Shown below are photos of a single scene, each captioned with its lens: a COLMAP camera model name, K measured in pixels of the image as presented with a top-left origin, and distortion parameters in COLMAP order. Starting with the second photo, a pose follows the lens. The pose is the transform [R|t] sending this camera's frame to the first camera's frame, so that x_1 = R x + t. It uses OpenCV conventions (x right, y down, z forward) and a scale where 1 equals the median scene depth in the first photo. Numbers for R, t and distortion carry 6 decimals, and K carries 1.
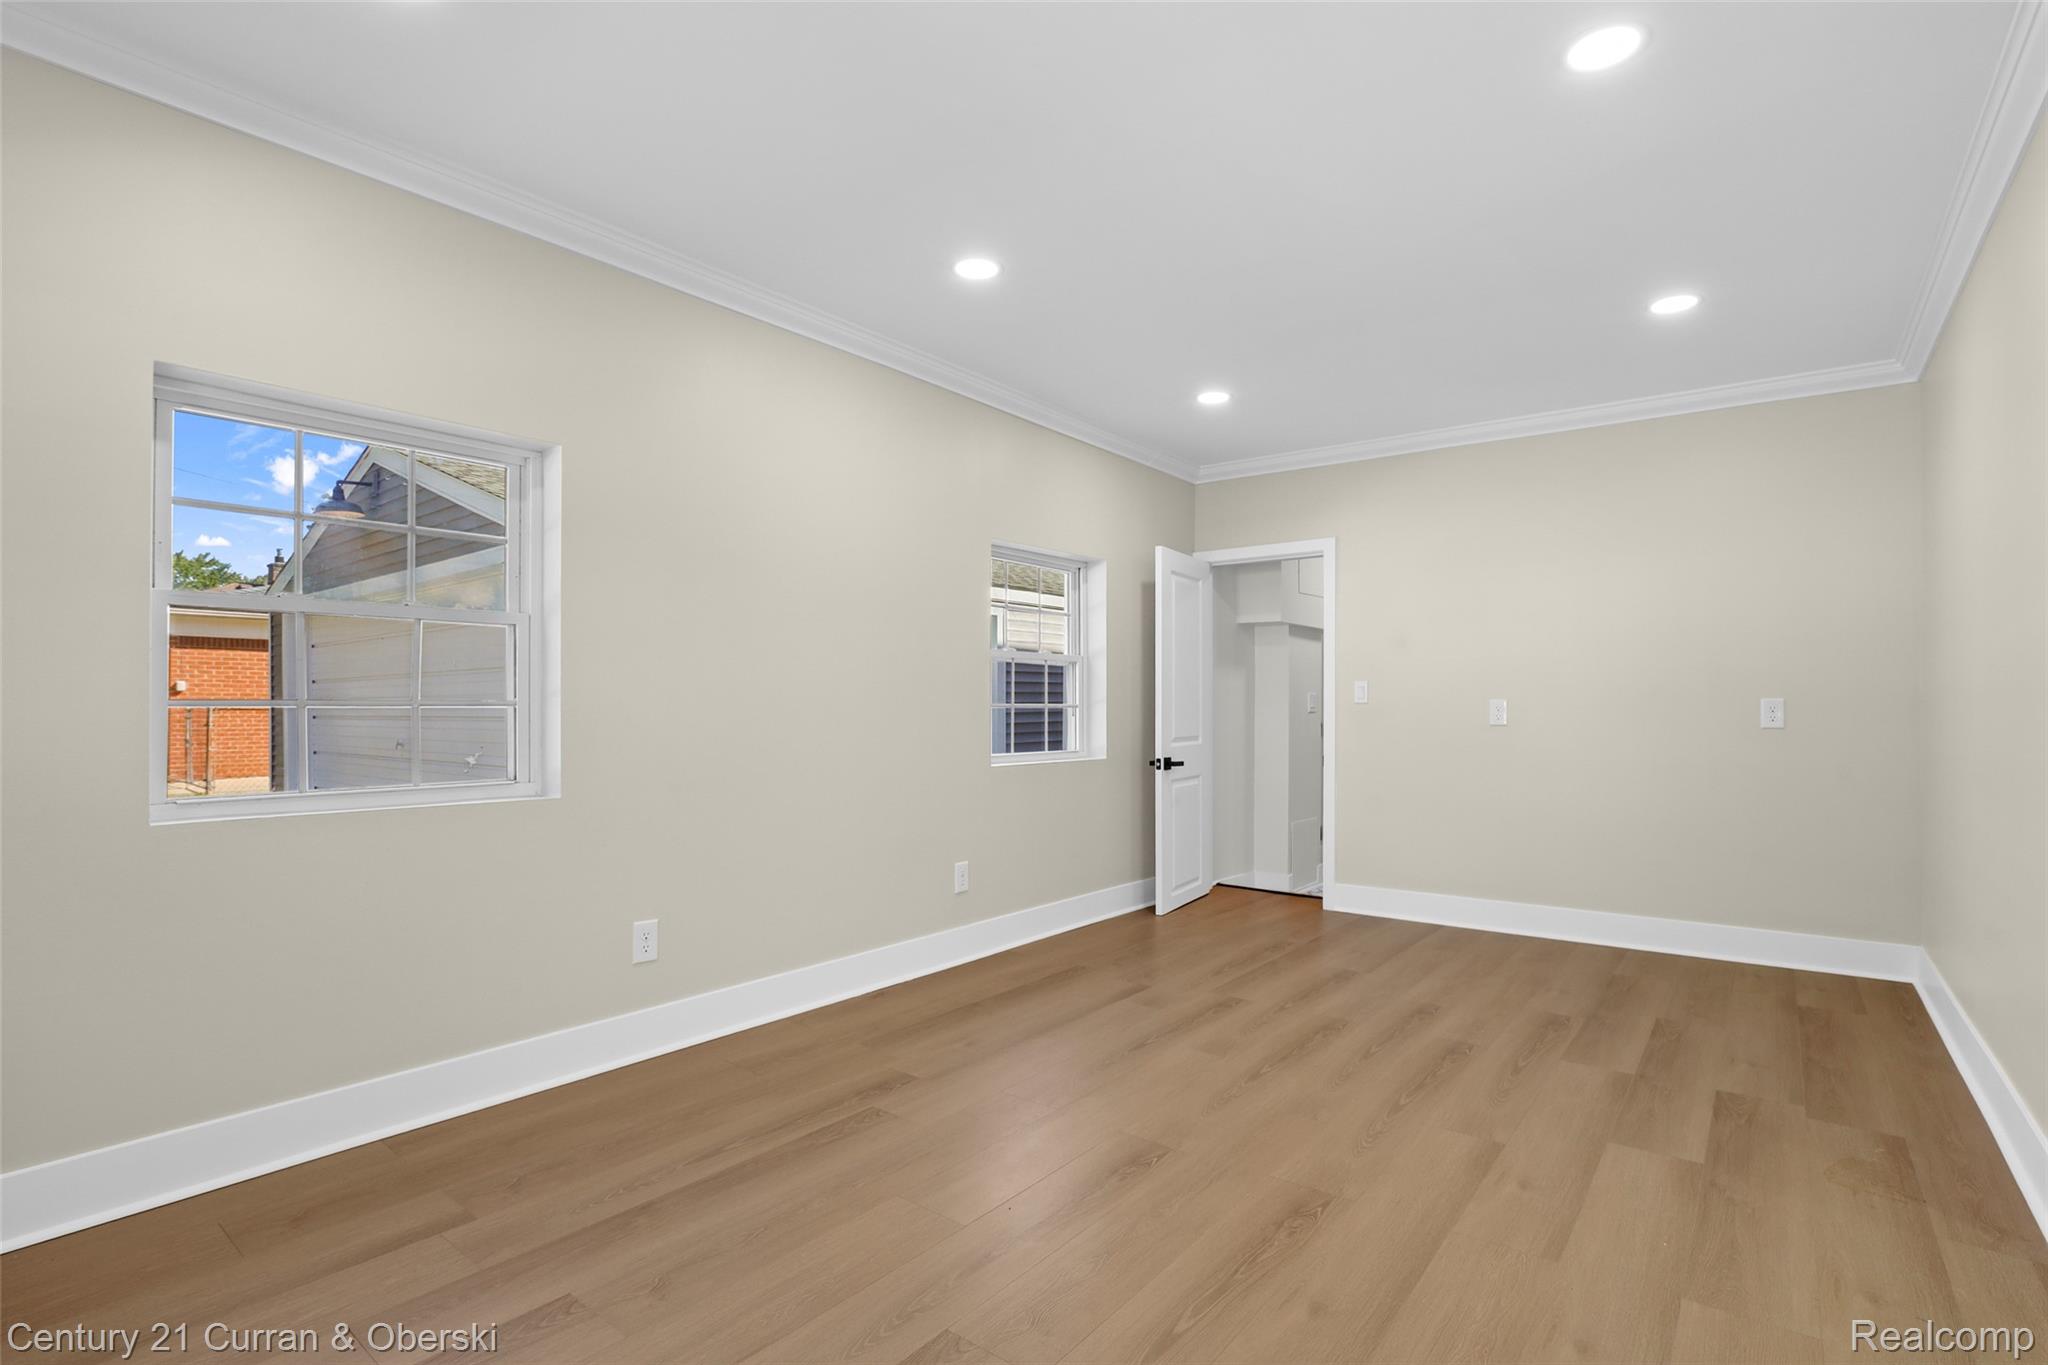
lens RADIAL K [[942.0, 0, 1025.8], [0, 942.0, 691.4], [0, 0, 1]] dist [-0.030325, 0.000227]
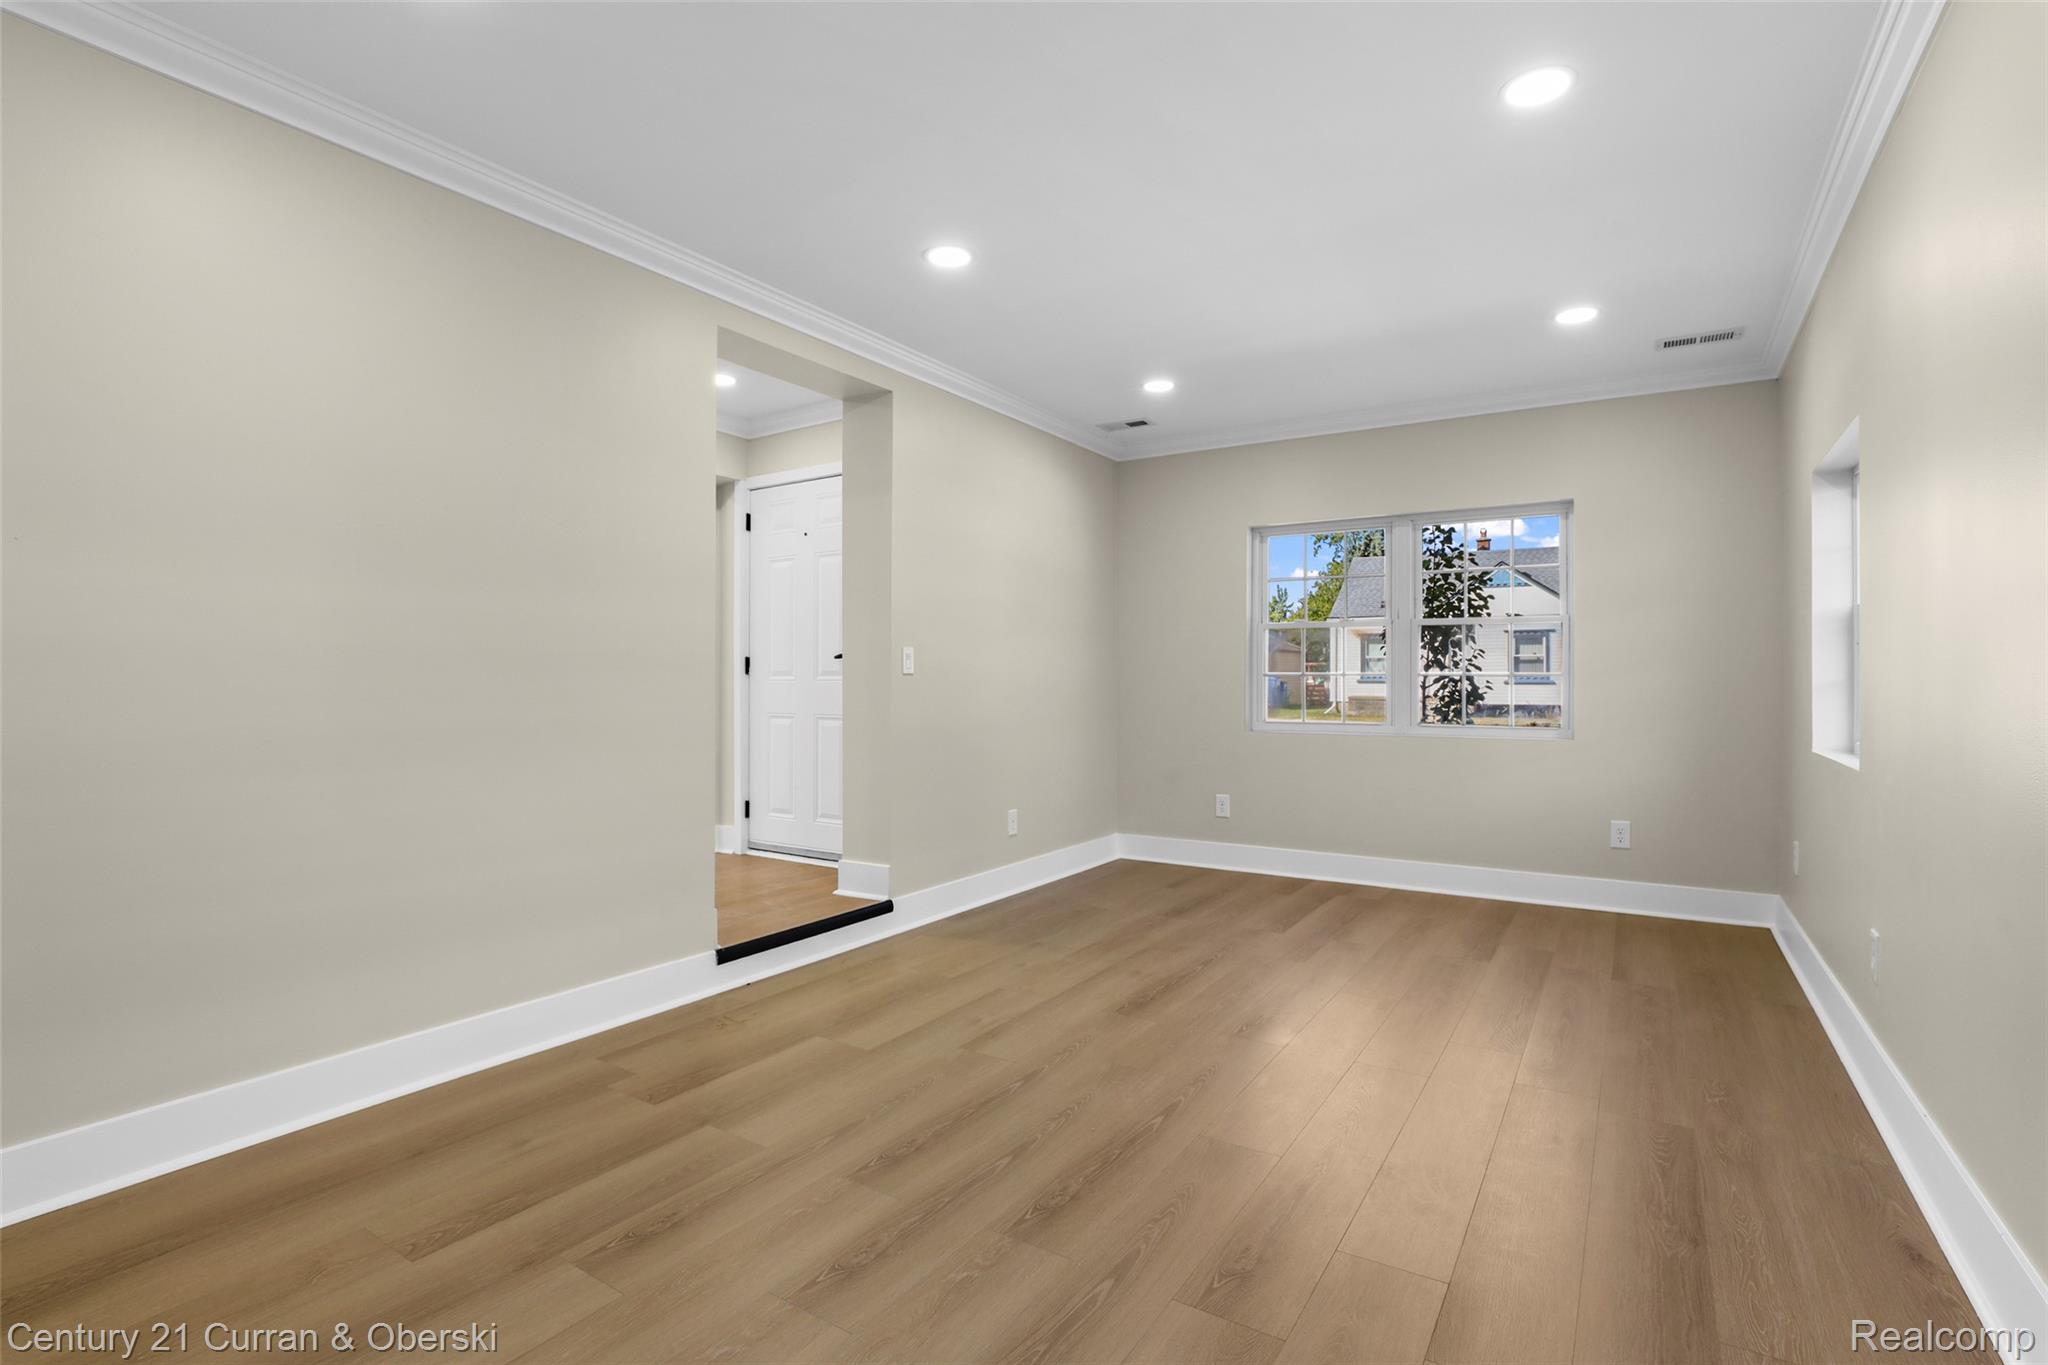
lens RADIAL K [[942.0, 0, 1025.8], [0, 942.0, 691.4], [0, 0, 1]] dist [-0.030325, 0.000227]
pose [[-0.995206, -0.003406, -0.097741, 0.552812], [-0.002437, 0.999947, -0.010030, 0.048672], [0.097770, -0.009744, -0.995161, 2.204688]]
